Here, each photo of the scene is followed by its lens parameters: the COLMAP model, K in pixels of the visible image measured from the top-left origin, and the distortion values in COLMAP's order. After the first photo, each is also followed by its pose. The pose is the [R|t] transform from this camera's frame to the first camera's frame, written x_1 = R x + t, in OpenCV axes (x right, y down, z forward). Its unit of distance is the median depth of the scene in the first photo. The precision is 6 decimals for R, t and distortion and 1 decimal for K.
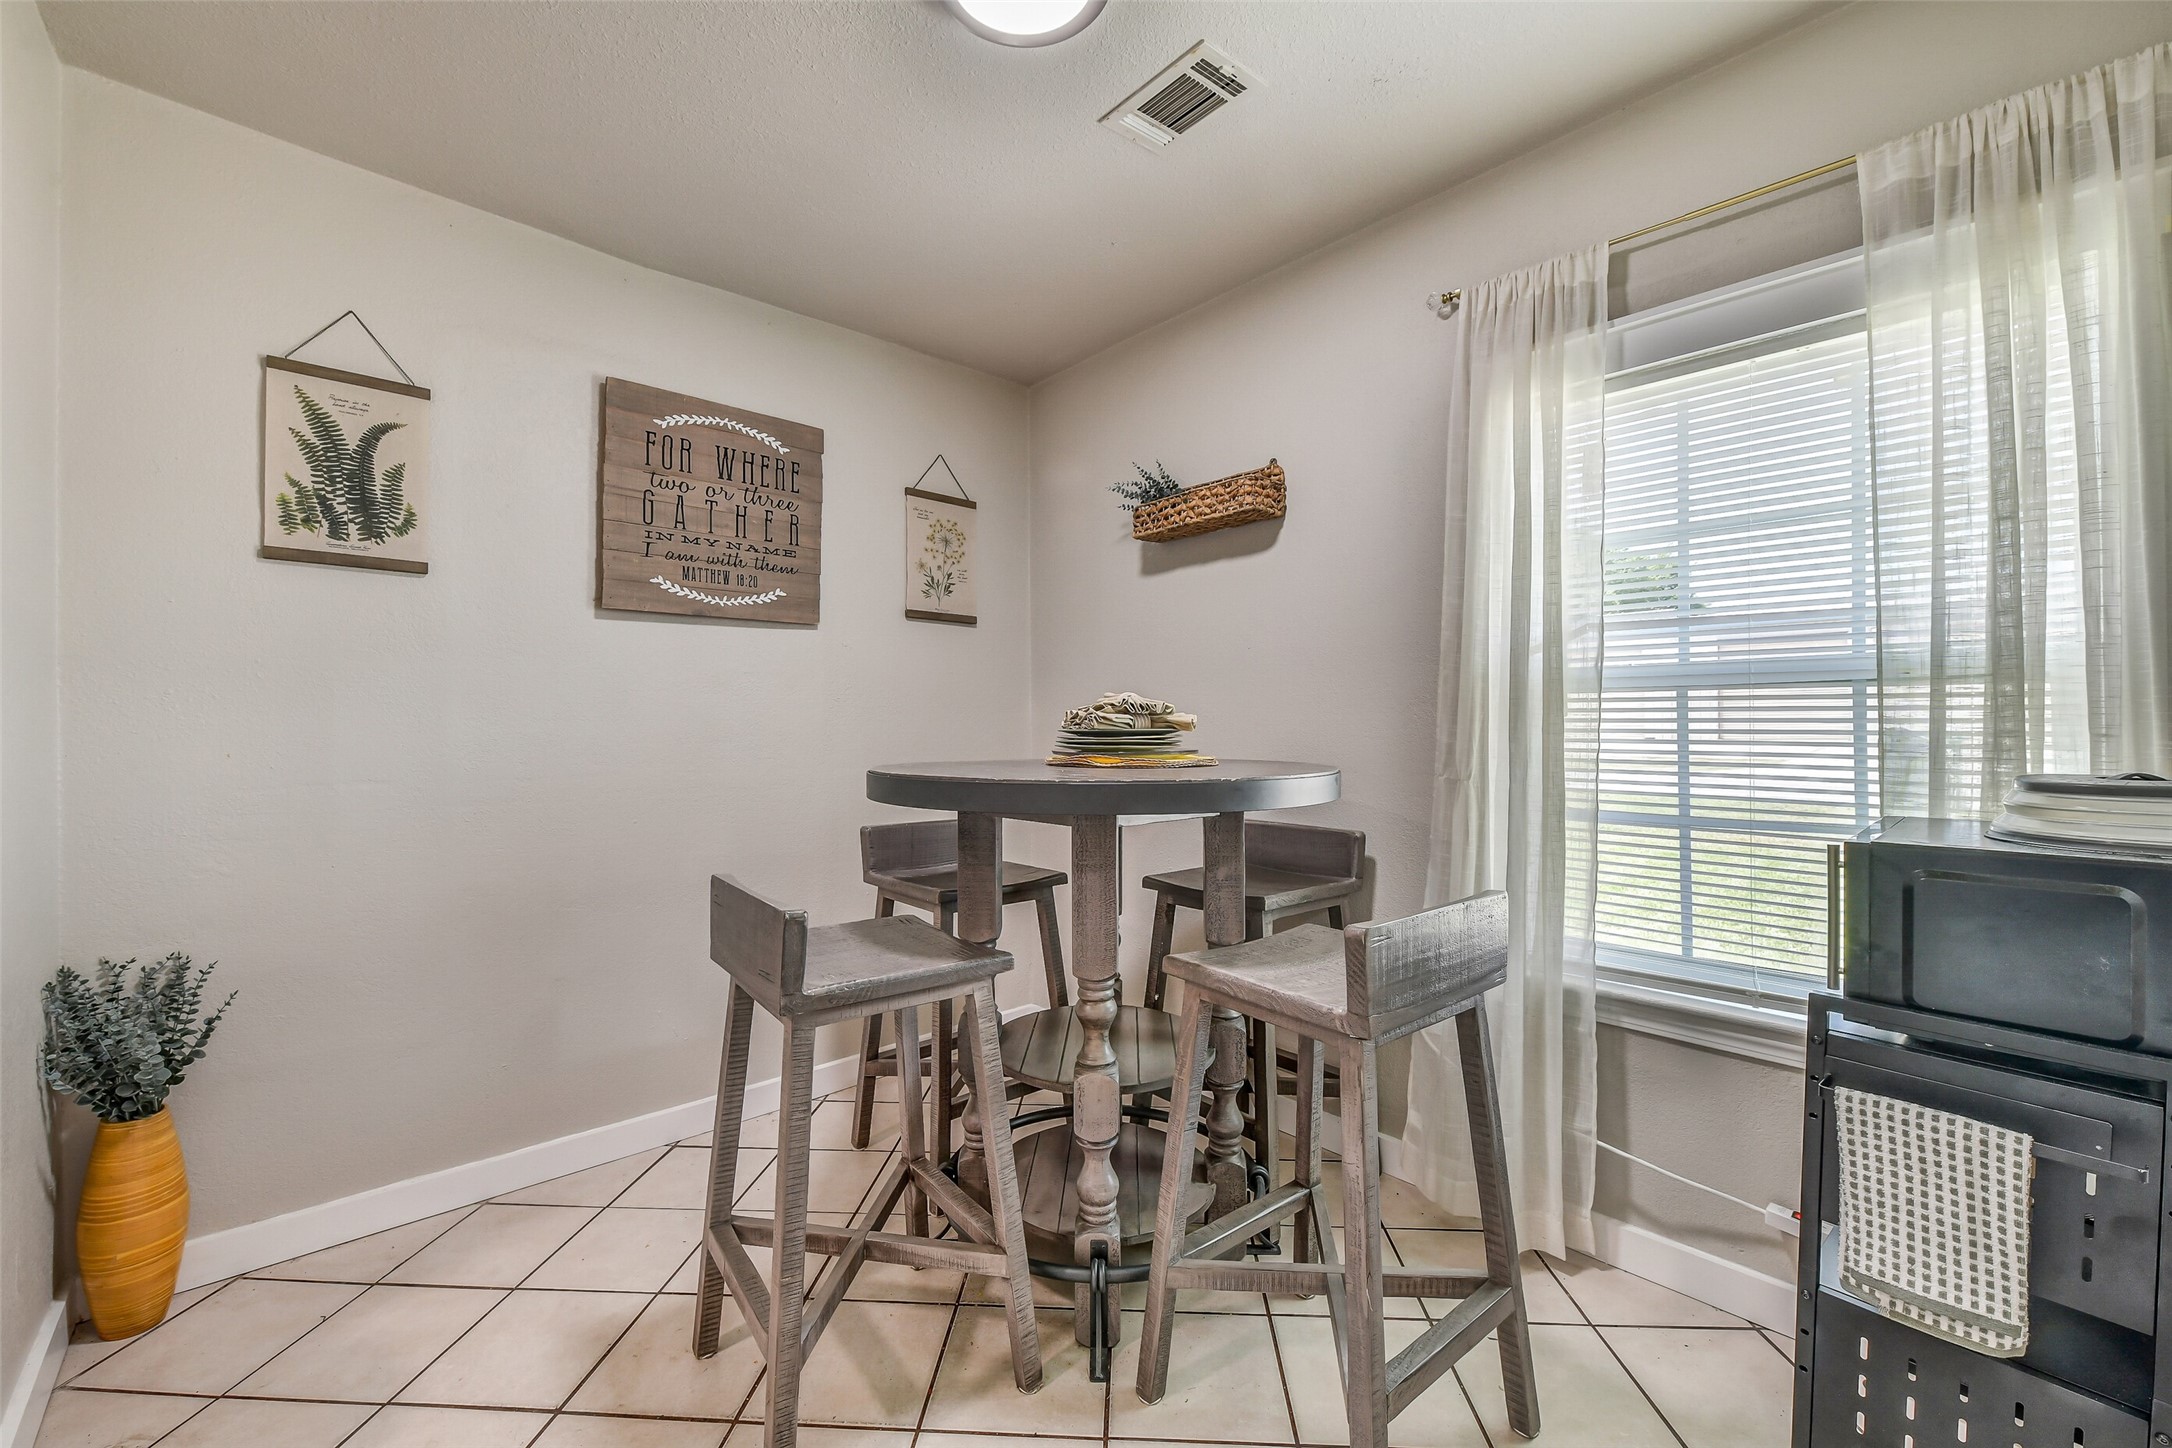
lens RADIAL K [[866.7, 0, 1093.4], [0, 866.7, 724.5], [0, 0, 1]] dist [-0.007094, -0.000074]
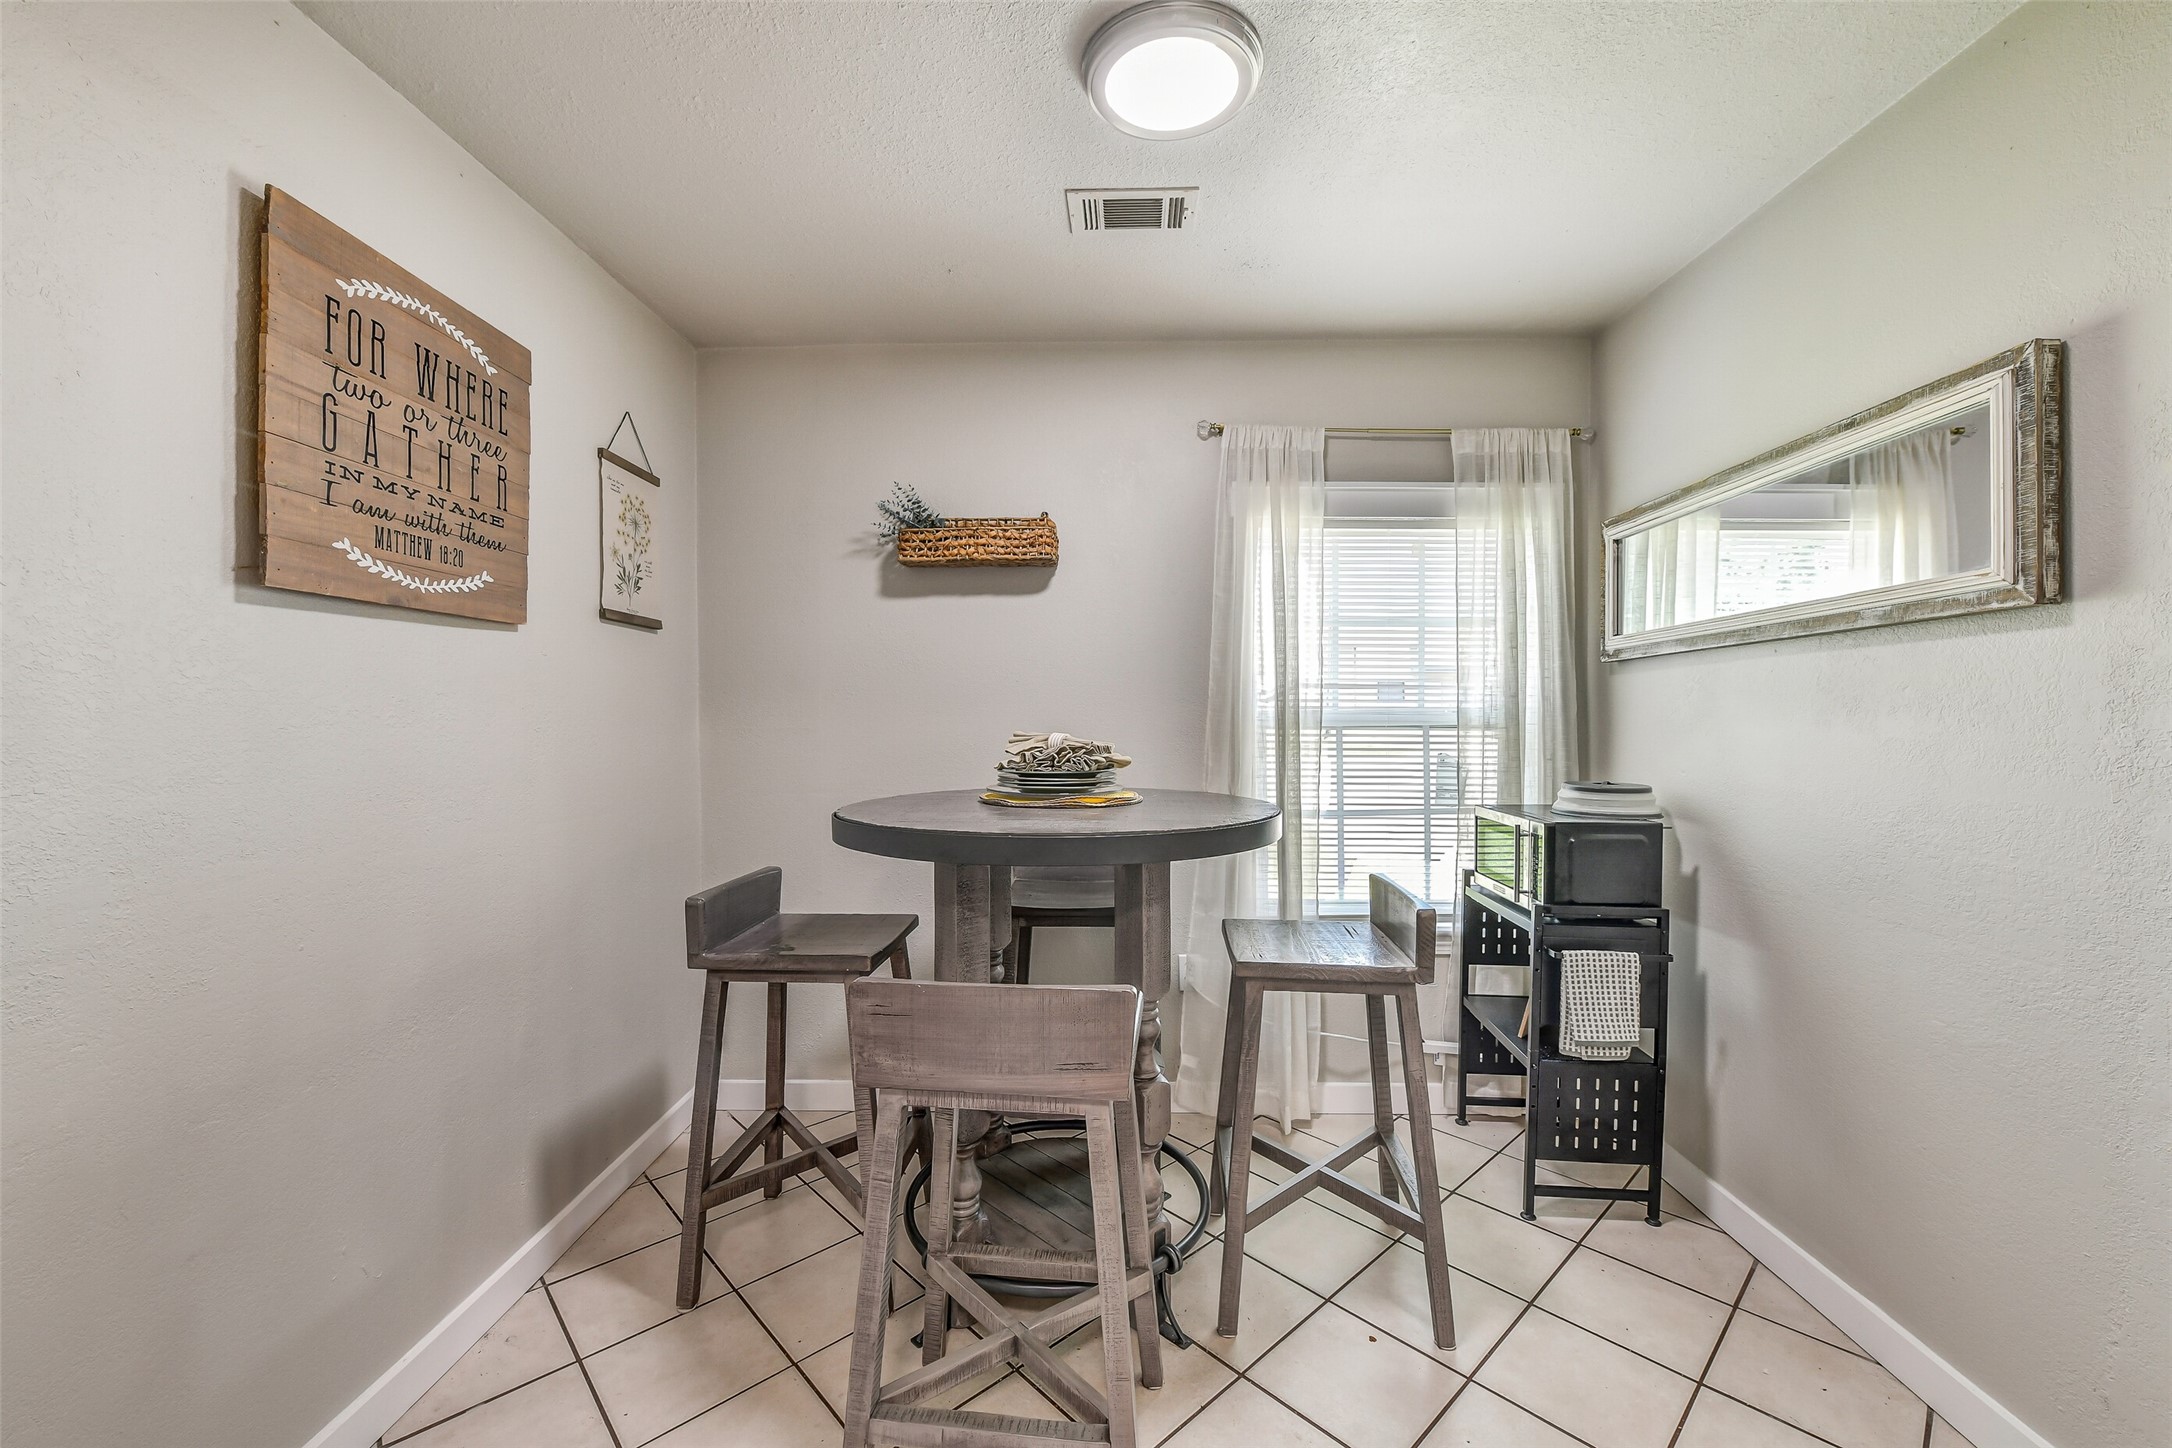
lens RADIAL K [[873.5, 0, 1086.0], [0, 873.5, 724.0], [0, 0, 1]] dist [-0.008457, -0.000003]
pose [[0.687899, -0.005294, 0.725787, -0.562067], [-0.002013, 0.999956, 0.009201, -0.045294], [-0.725803, -0.007791, 0.687858, 0.189300]]
